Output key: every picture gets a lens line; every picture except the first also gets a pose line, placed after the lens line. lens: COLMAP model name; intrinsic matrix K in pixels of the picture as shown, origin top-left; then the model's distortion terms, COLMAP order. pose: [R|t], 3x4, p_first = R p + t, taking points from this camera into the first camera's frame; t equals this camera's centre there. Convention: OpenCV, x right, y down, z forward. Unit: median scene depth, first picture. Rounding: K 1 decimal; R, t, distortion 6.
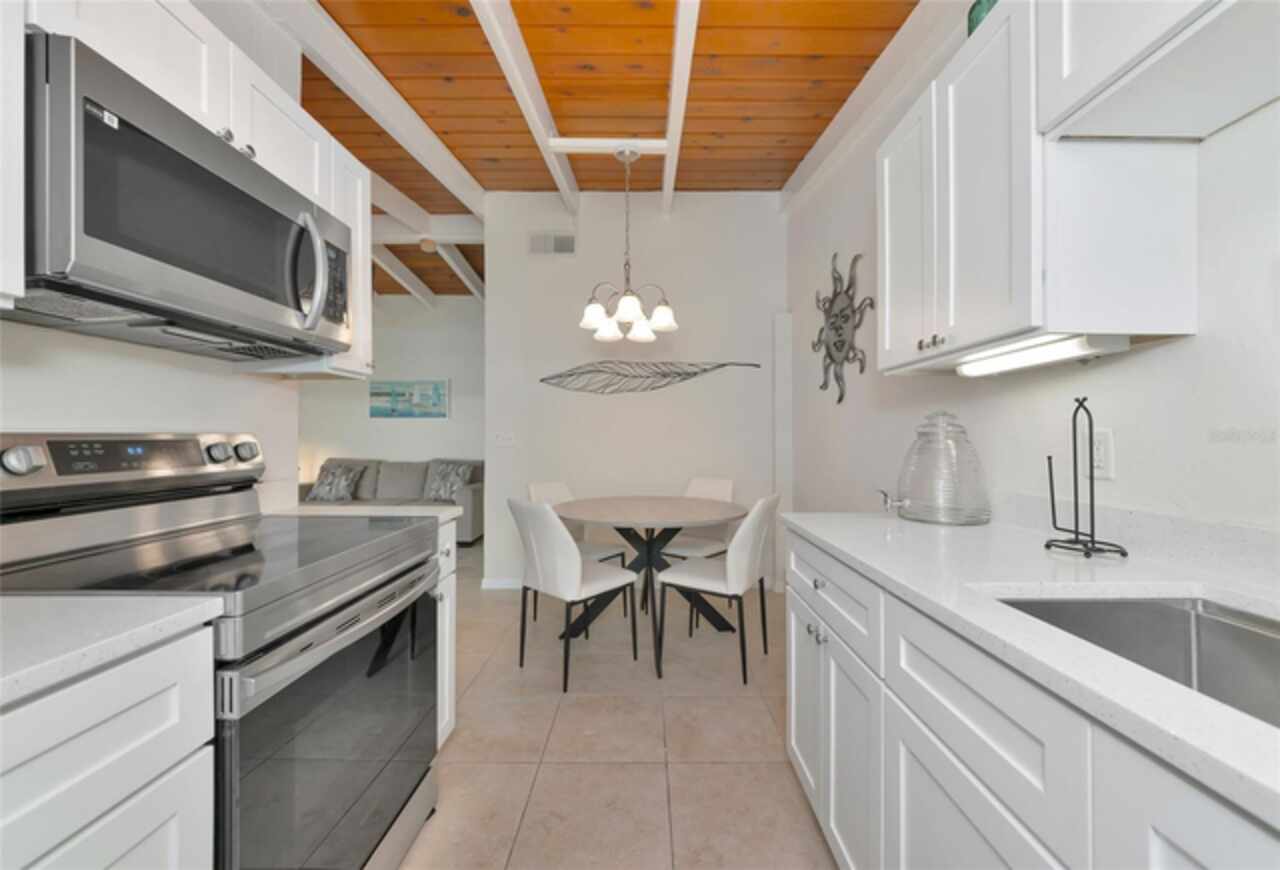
lens RADIAL K [[491.9, 0, 650.2], [0, 491.9, 435.6], [0, 0, 1]] dist [-0.009840, -0.000298]
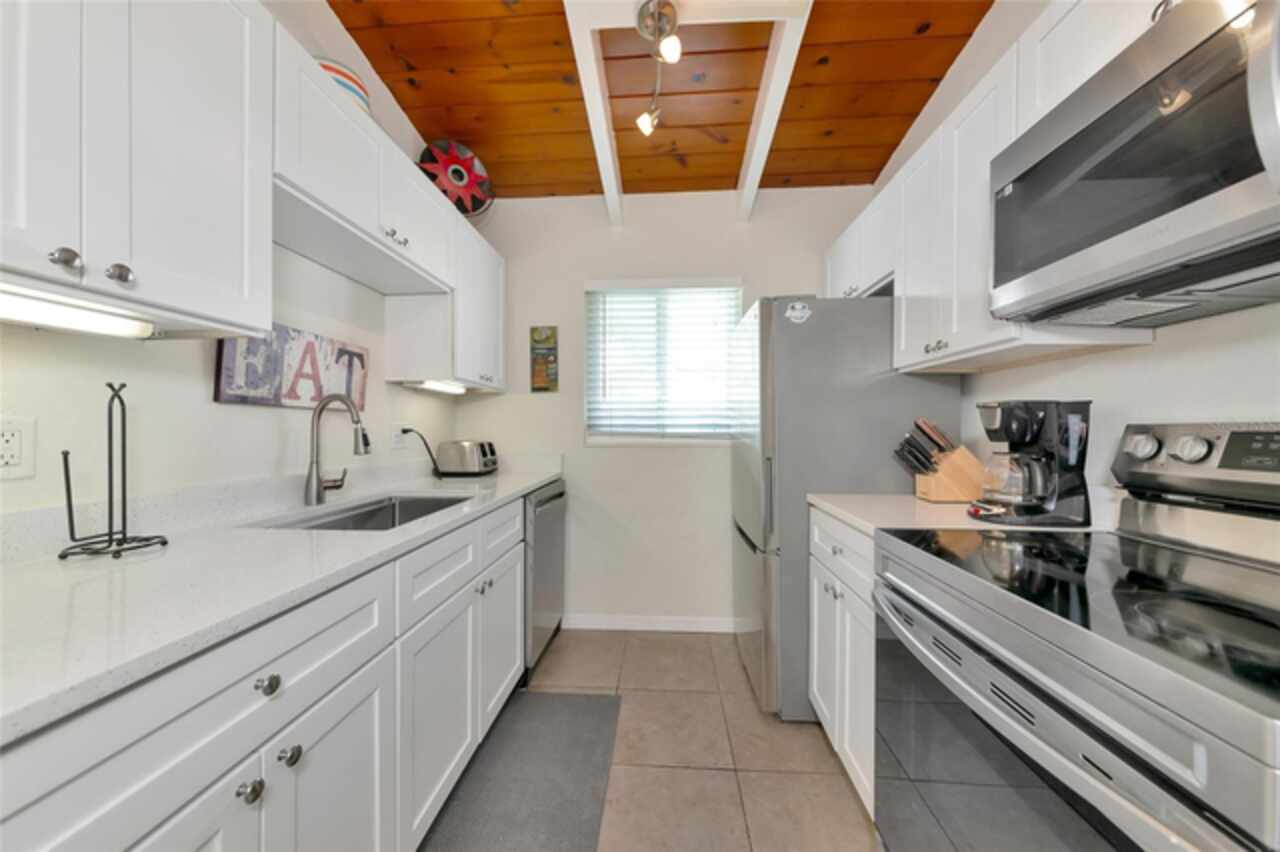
lens RADIAL K [[452.6, 0, 636.7], [0, 452.6, 425.0], [0, 0, 1]] dist [0.001267, 0.000190]
pose [[-0.997484, 0.000020, 0.070893, -0.066142], [-0.000693, 0.999949, -0.010035, 0.003688], [-0.070890, -0.010059, -0.997433, 0.835835]]
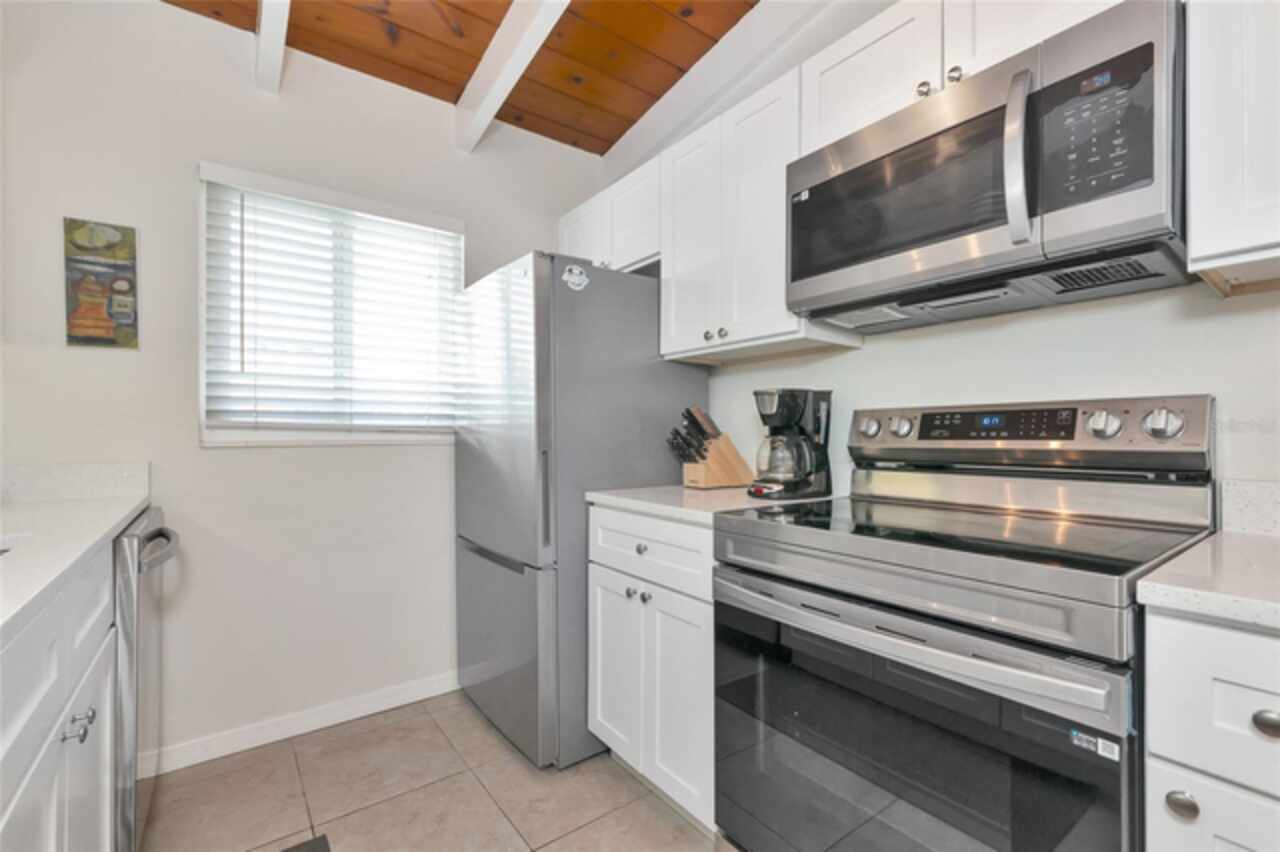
lens RADIAL K [[556.3, 0, 637.9], [0, 556.3, 431.0], [0, 0, 1]] dist [0.003139, 0.000140]
pose [[-0.801764, -0.000769, -0.597640, 0.114476], [0.003271, 0.999979, -0.005674, 0.028083], [0.597632, -0.006504, -0.801744, 0.744296]]
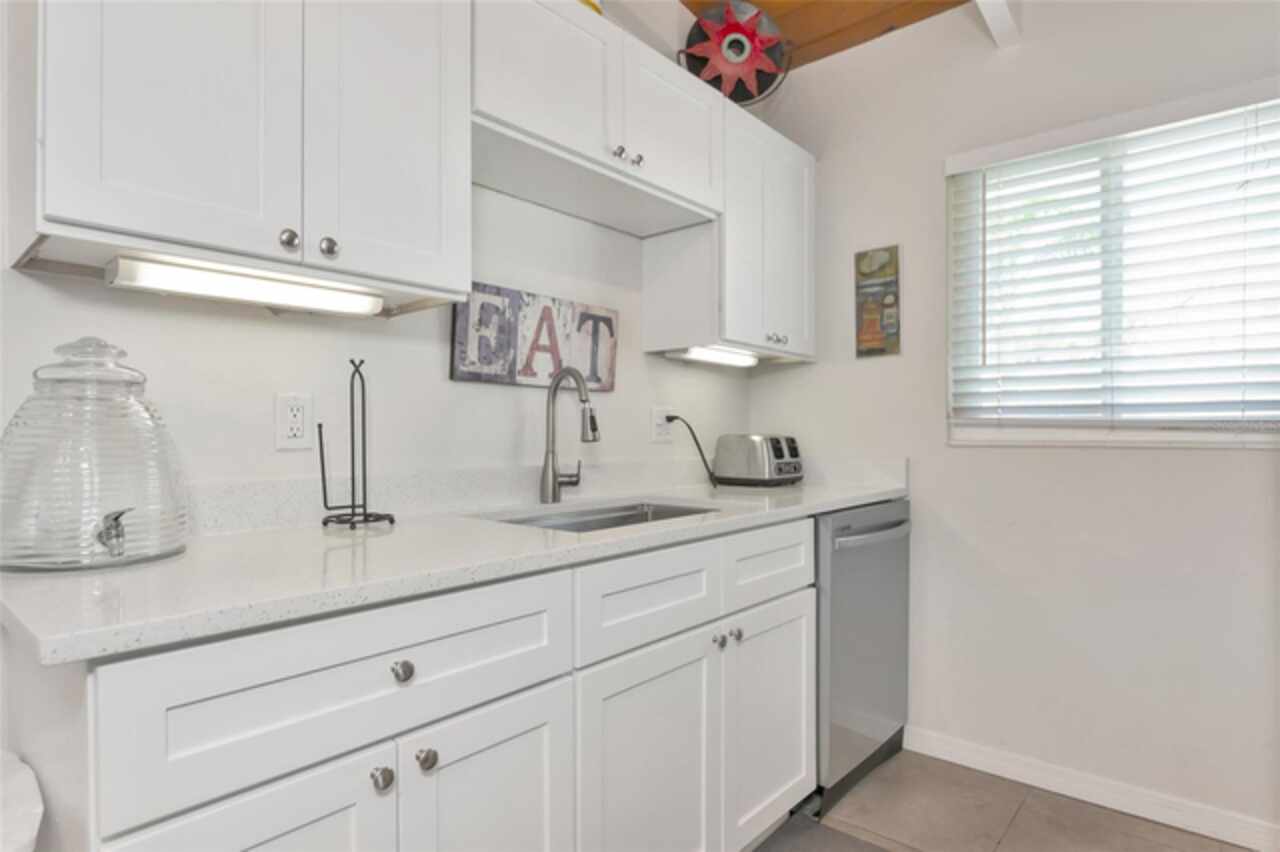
lens RADIAL K [[699.6, 0, 630.1], [0, 699.6, 431.8], [0, 0, 1]] dist [0.000737, -0.000459]
pose [[-0.746861, 0.000742, 0.664979, -0.182703], [-0.001821, 0.999993, -0.003161, 0.029698], [-0.664977, -0.003572, -0.746855, 0.777354]]
